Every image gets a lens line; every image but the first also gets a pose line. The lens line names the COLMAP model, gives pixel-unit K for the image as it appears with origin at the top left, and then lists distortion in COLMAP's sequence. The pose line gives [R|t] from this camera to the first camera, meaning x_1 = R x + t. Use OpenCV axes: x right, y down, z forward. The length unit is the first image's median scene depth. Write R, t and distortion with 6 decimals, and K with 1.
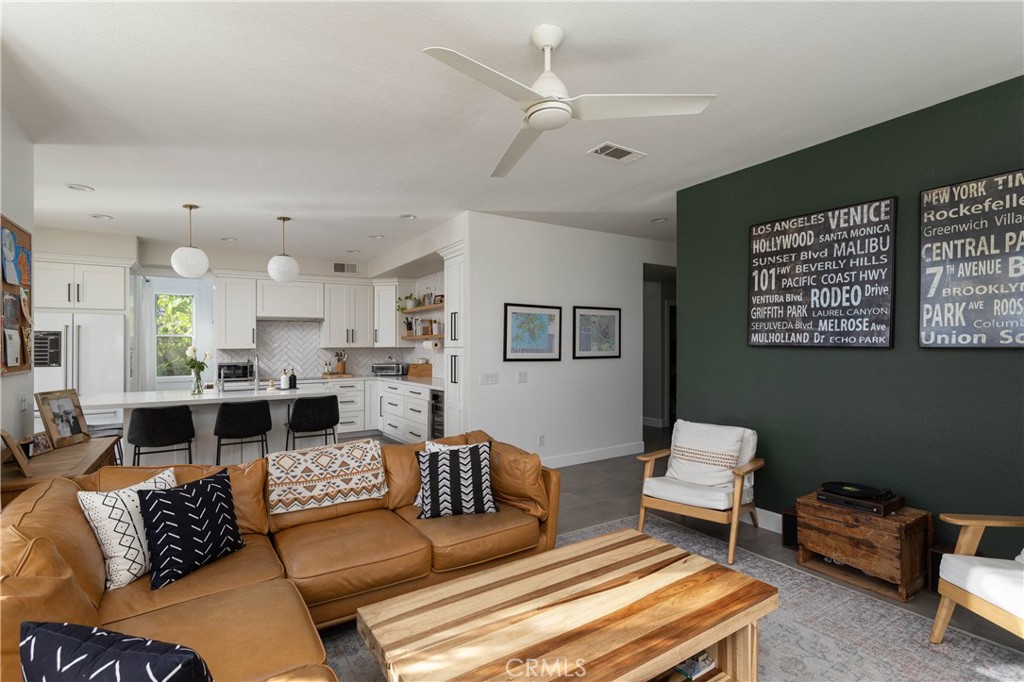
lens RADIAL K [[483.5, 0, 512.0], [0, 483.5, 341.0], [0, 0, 1]] dist [0.000121, 0.000094]
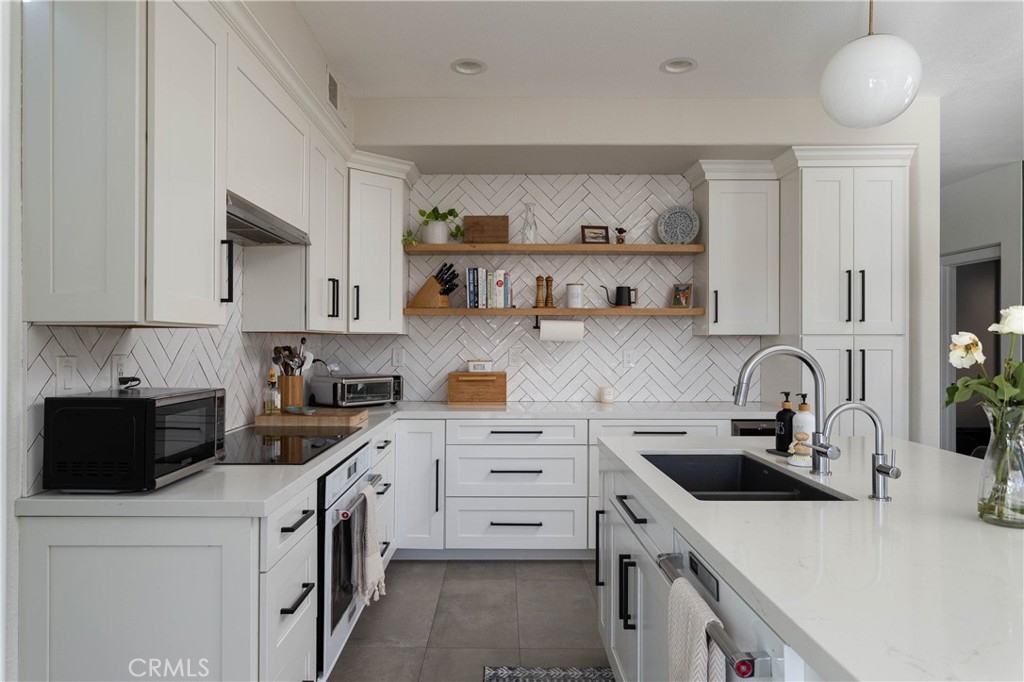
lens RADIAL K [[637.2, 0, 512.0], [0, 637.2, 341.0], [0, 0, 1]] dist [-0.001713, -0.001670]
pose [[0.537543, 0.011120, 0.843163, -0.674271], [-0.015474, 0.999875, -0.003321, 0.020068], [-0.843094, -0.011262, 0.537648, 0.678557]]
